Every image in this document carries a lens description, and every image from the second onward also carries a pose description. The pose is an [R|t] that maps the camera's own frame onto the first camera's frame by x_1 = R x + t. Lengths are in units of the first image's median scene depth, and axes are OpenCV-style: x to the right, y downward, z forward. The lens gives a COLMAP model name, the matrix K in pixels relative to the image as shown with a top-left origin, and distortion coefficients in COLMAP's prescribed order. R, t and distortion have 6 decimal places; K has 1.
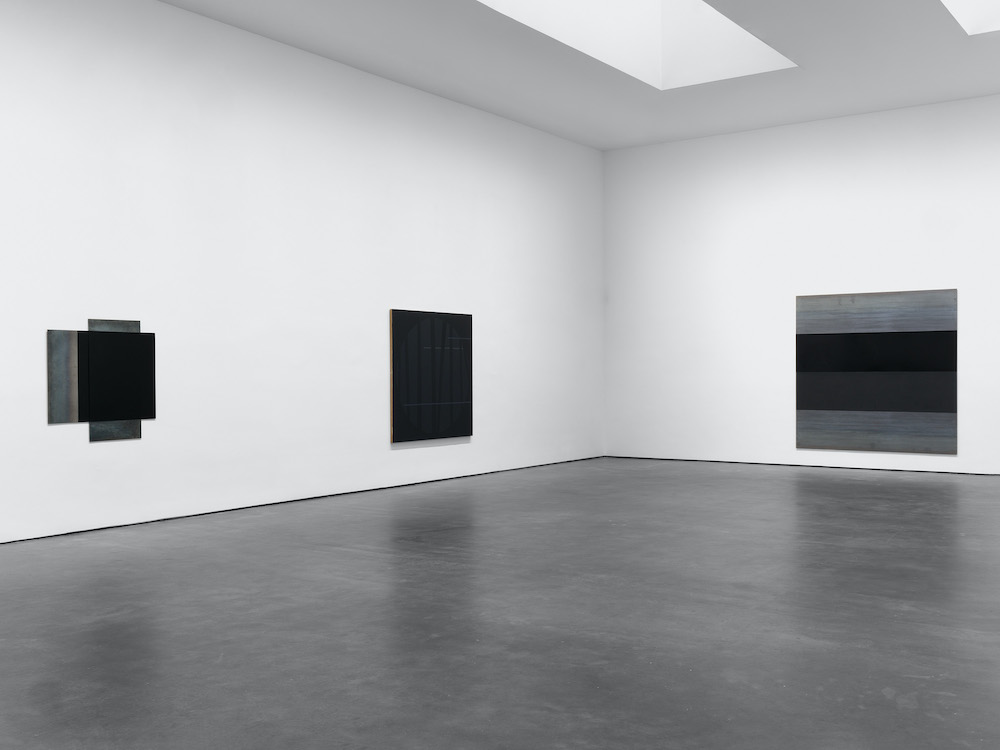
lens RADIAL K [[1031.4, 0, 500.0], [0, 1031.4, 375.0], [0, 0, 1]] dist [0.002751, -0.008078]
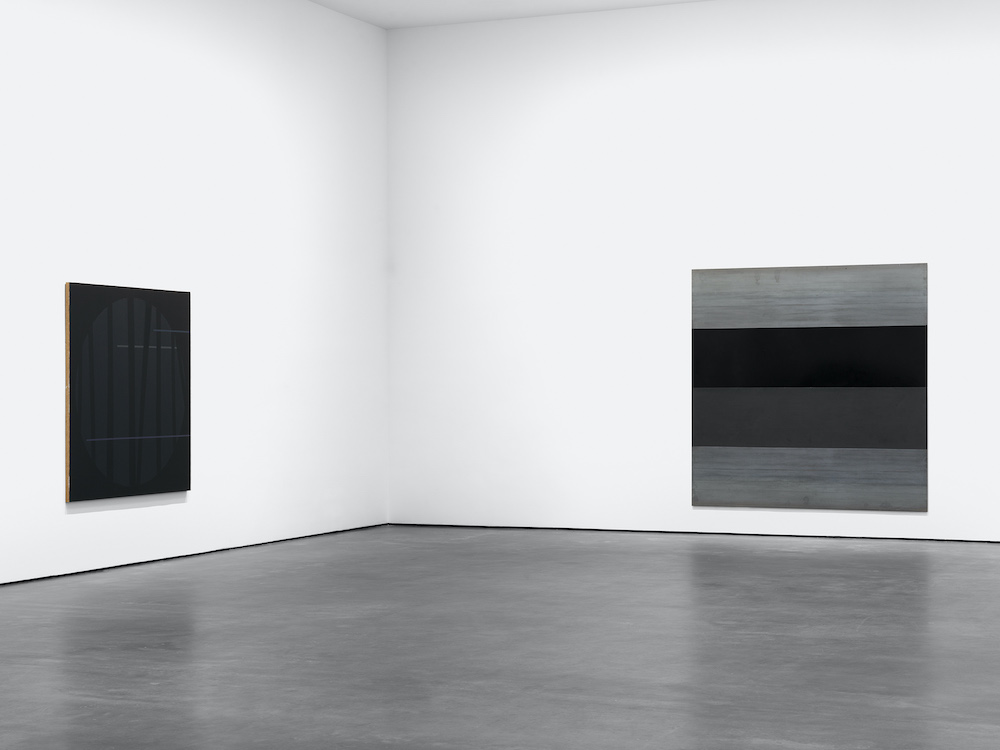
lens RADIAL K [[1812.3, 0, 500.0], [0, 1812.3, 375.0], [0, 0, 1]] dist [0.002235, 0.062555]
pose [[0.979237, 0.003811, 0.202682, -0.065669], [-0.001798, 0.999947, -0.010114, 0.001073], [-0.202710, 0.009539, 0.979192, -0.092291]]
